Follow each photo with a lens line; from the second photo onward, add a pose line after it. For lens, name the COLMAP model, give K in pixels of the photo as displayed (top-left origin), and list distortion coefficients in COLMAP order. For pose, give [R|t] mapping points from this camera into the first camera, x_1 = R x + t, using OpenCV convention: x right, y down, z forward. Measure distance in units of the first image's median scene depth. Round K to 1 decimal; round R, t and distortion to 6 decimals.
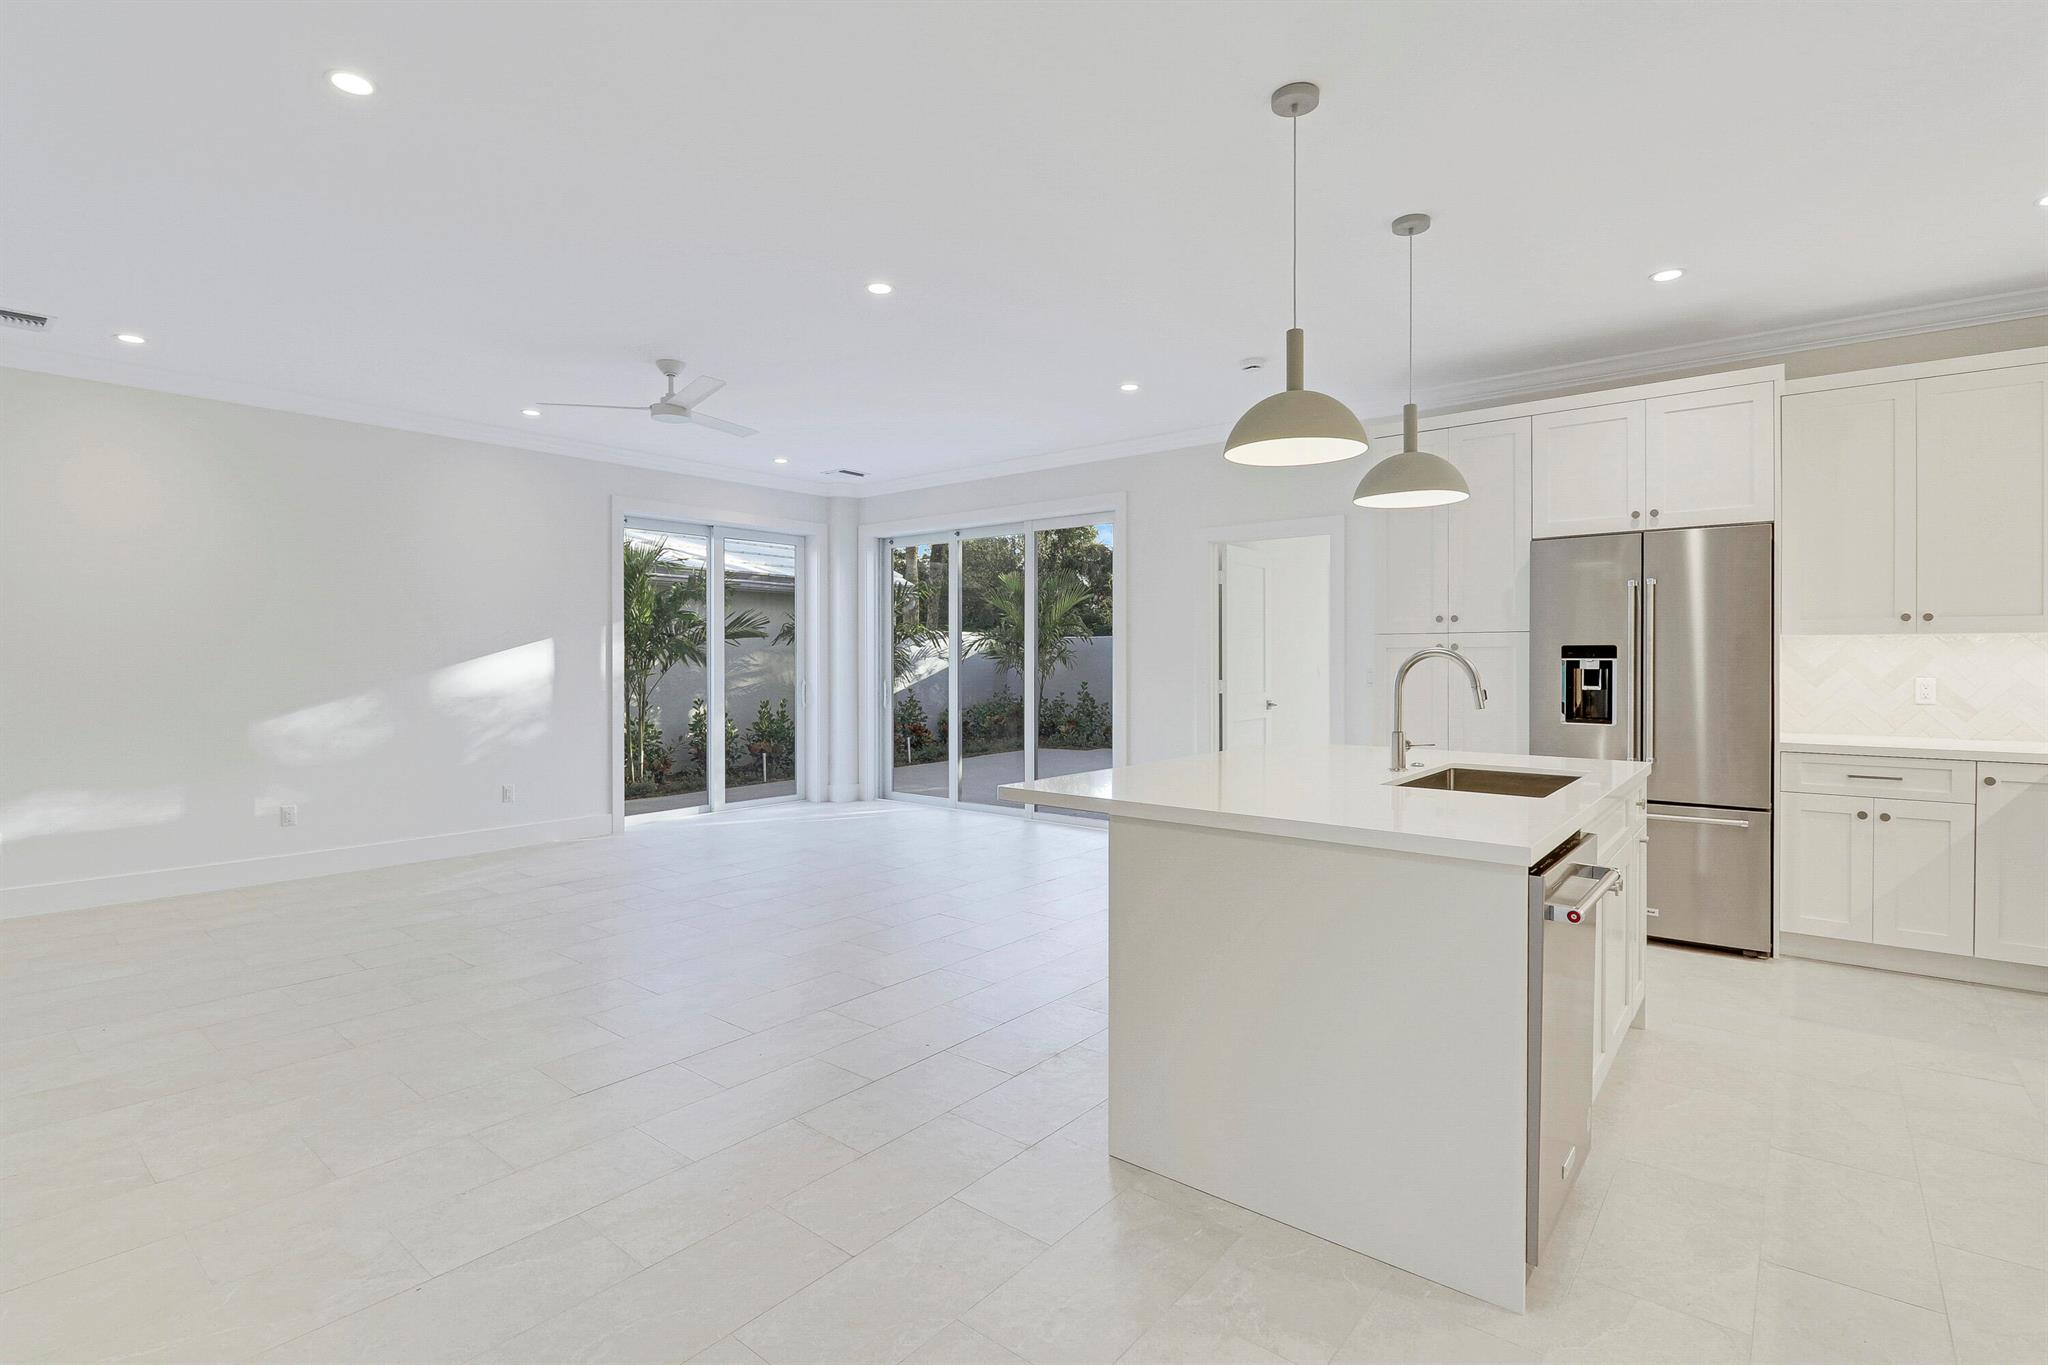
lens RADIAL K [[975.8, 0, 1025.7], [0, 975.8, 660.4], [0, 0, 1]] dist [0.004916, -0.008914]
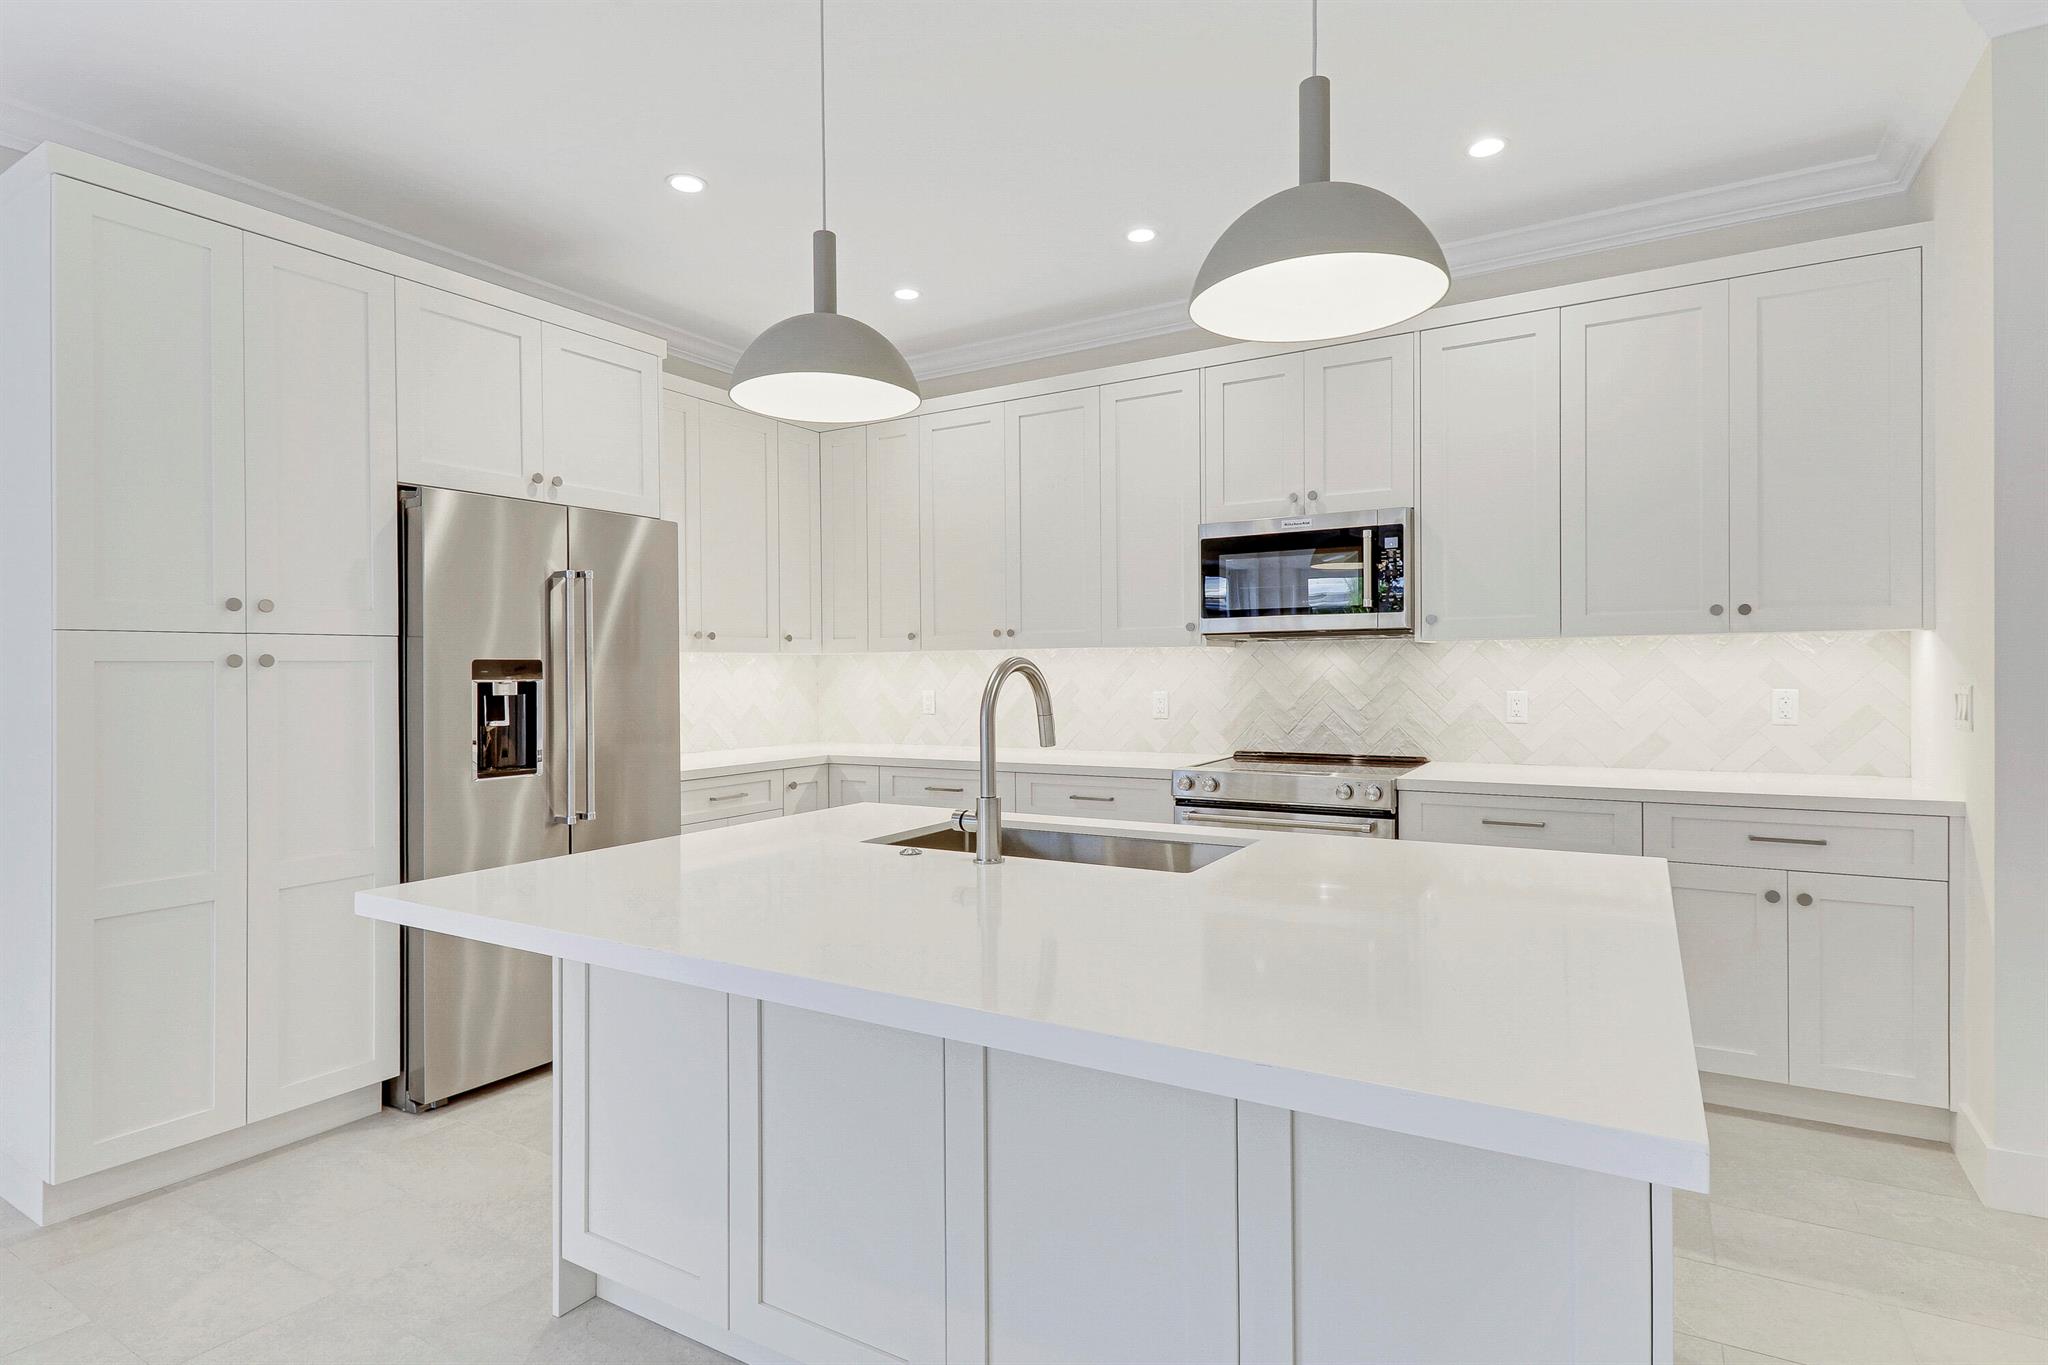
lens RADIAL K [[1027.8, 0, 1024.5], [0, 1027.8, 673.5], [0, 0, 1]] dist [-0.004676, -0.002792]
pose [[-0.136556, 0.000171, 0.990632, -0.149364], [0.015443, 0.999879, 0.001956, -0.001464], [-0.990512, 0.015565, -0.136542, 0.660252]]
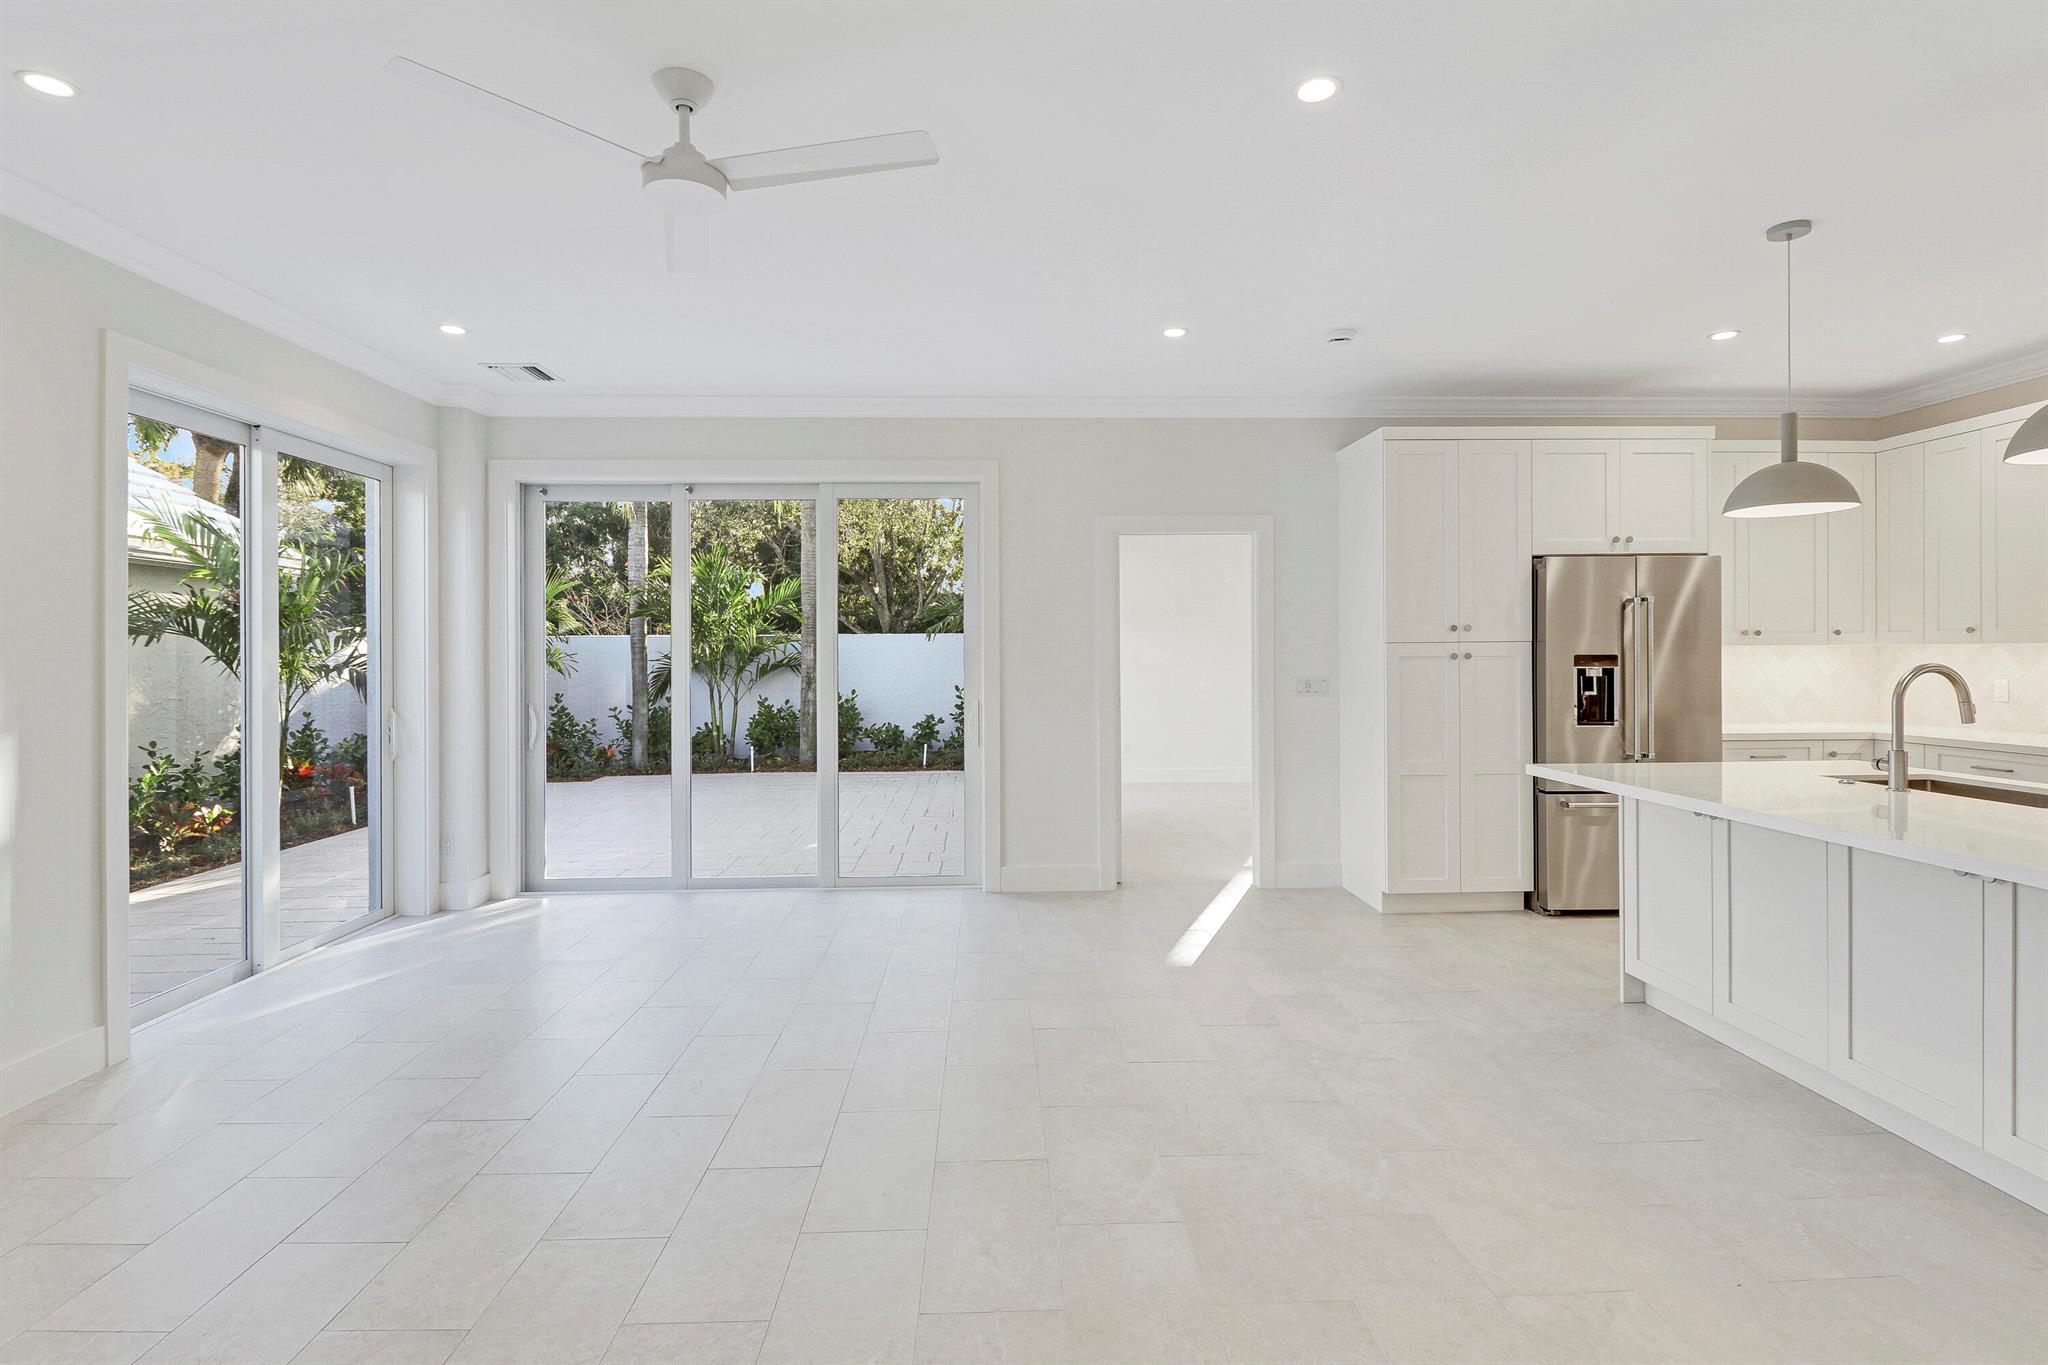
lens RADIAL K [[975.8, 0, 1032.1], [0, 975.8, 648.5], [0, 0, 1]] dist [0.004916, -0.008914]
pose [[0.751639, -0.000592, 0.659574, -0.557570], [0.007759, 0.999938, -0.007944, -0.016353], [-0.659529, 0.011089, 0.751597, 0.523287]]
